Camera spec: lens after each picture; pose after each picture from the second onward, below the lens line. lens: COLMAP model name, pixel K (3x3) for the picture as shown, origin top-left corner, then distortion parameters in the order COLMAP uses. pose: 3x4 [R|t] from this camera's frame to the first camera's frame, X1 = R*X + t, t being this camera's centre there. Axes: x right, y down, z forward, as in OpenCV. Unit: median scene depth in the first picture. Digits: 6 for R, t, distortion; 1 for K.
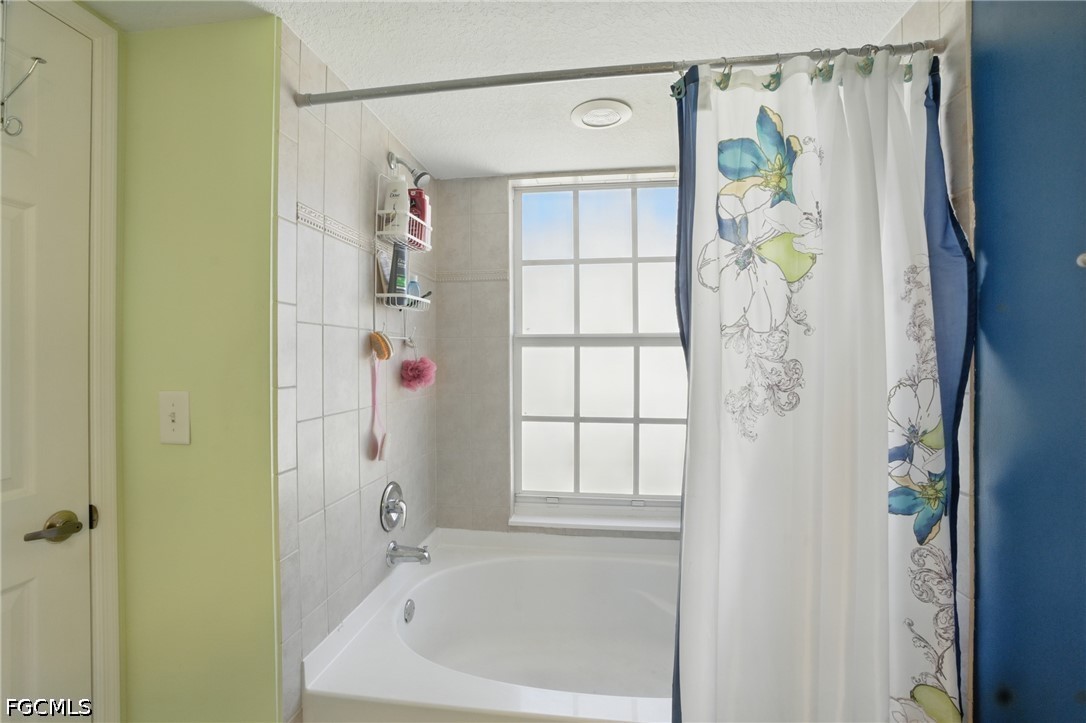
lens RADIAL K [[502.4, 0, 539.9], [0, 502.4, 360.3], [0, 0, 1]] dist [-0.079332, 0.030874]
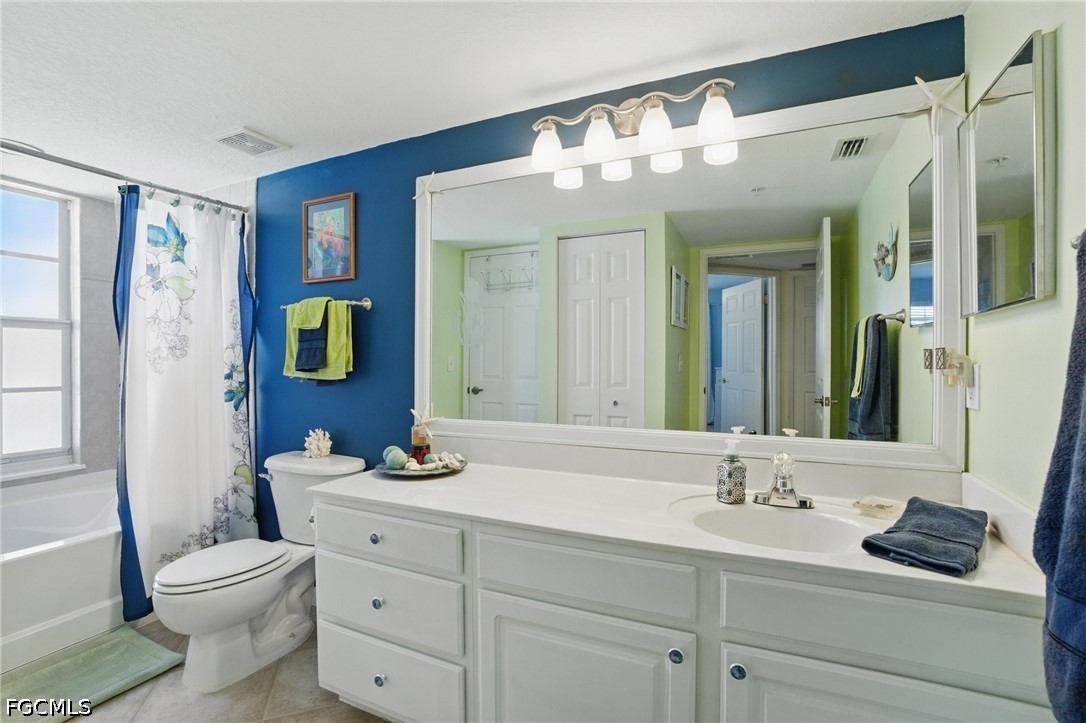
lens RADIAL K [[502.4, 0, 539.9], [0, 502.4, 360.3], [0, 0, 1]] dist [-0.079332, 0.030874]
pose [[0.301500, 0.001243, 0.953465, -1.111041], [-0.002915, 0.999996, -0.000382, 0.110046], [-0.953462, -0.002665, 0.301502, -1.220233]]
